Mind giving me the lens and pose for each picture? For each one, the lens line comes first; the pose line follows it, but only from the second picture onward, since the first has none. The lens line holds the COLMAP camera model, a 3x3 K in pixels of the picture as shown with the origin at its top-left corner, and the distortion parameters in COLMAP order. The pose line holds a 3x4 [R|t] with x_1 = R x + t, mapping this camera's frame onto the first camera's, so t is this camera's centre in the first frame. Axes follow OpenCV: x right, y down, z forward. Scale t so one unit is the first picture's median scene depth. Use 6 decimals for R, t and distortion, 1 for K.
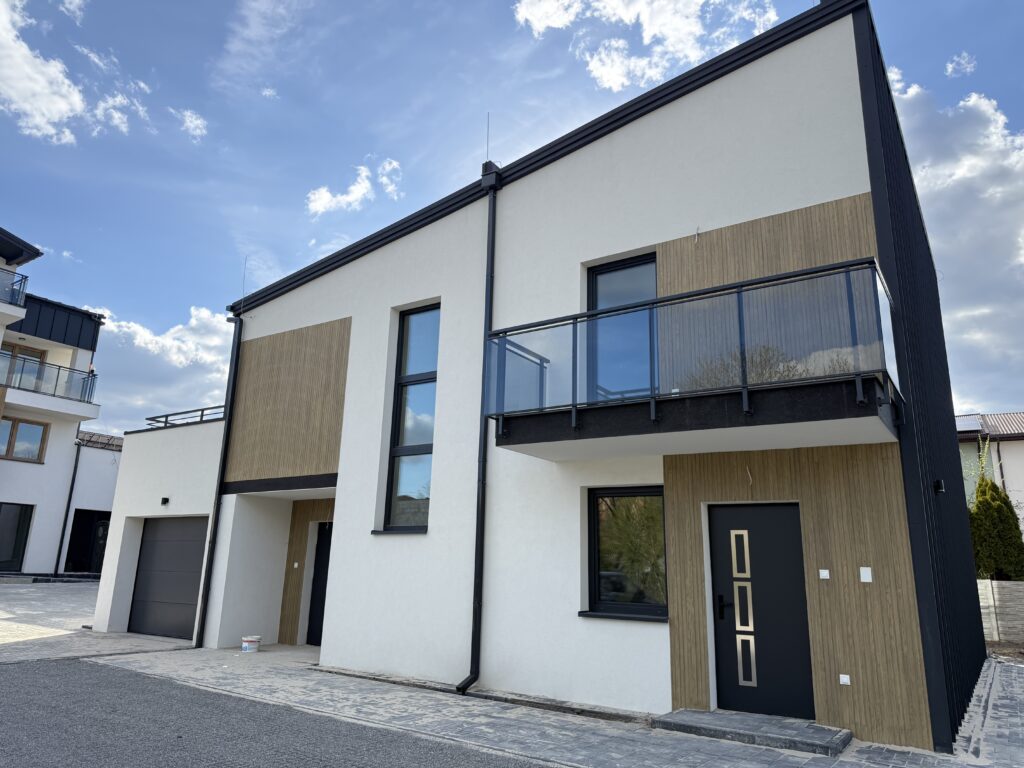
lens RADIAL K [[725.9, 0, 502.9], [0, 725.9, 380.8], [0, 0, 1]] dist [0.039165, -0.041956]
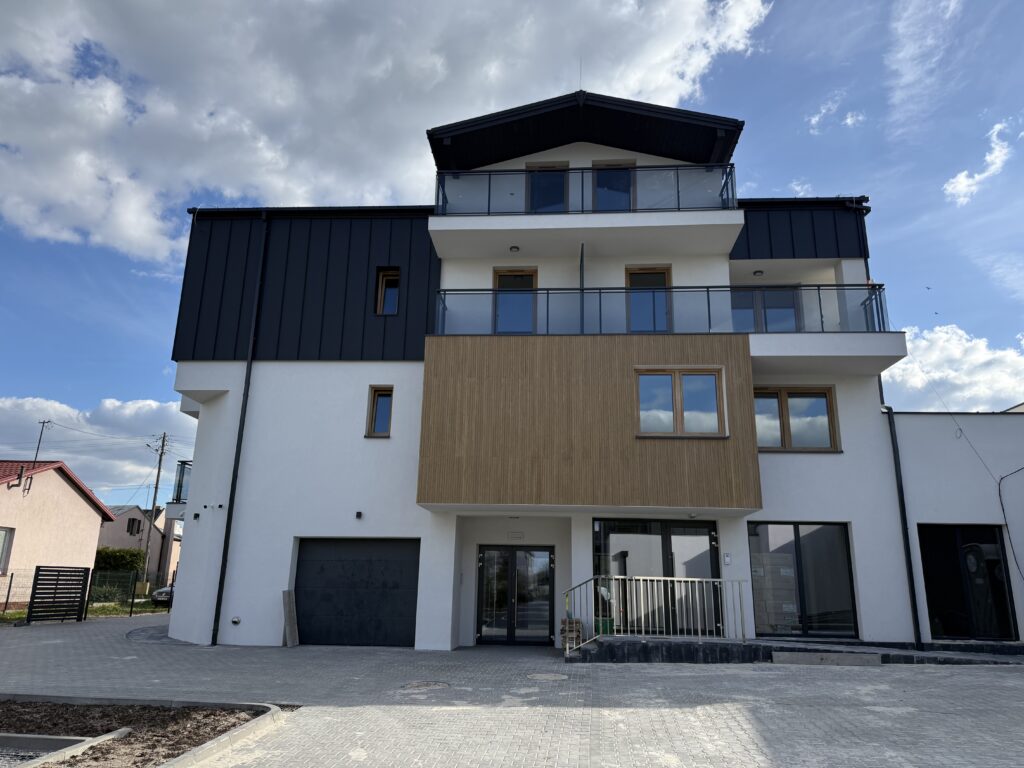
lens RADIAL K [[725.9, 0, 508.0], [0, 725.9, 384.4], [0, 0, 1]] dist [0.039165, -0.041956]
pose [[0.522728, -0.246025, -0.816227, -0.532285], [0.216096, 0.964421, -0.152300, 0.180321], [0.824656, -0.096772, 0.557295, 0.886771]]
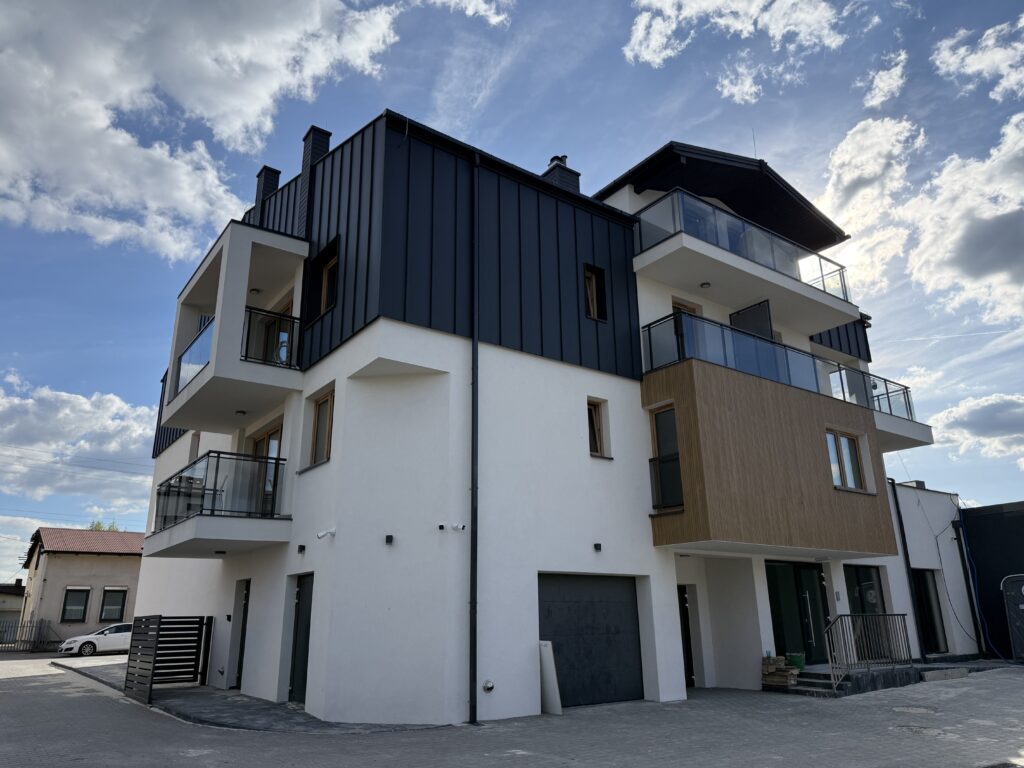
lens RADIAL K [[725.9, 0, 515.2], [0, 725.9, 386.2], [0, 0, 1]] dist [0.039165, -0.041956]
pose [[0.949157, -0.137840, -0.283022, -1.470367], [0.122272, 0.989879, -0.072041, -0.010569], [0.290088, 0.033773, 0.956404, 0.320145]]
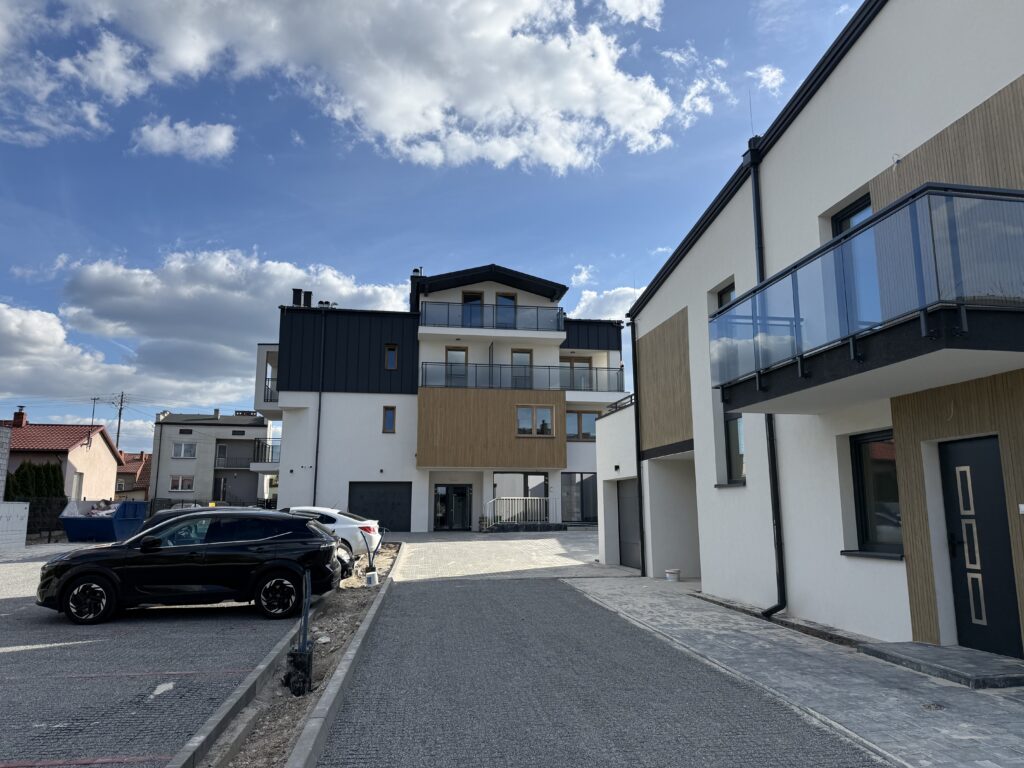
lens RADIAL K [[725.9, 0, 520.5], [0, 725.9, 382.1], [0, 0, 1]] dist [0.039165, -0.041956]
pose [[0.692723, -0.156712, -0.703972, 0.409910], [0.205524, 0.978528, -0.015591, -0.004524], [0.691299, -0.133883, 0.710057, -0.042725]]
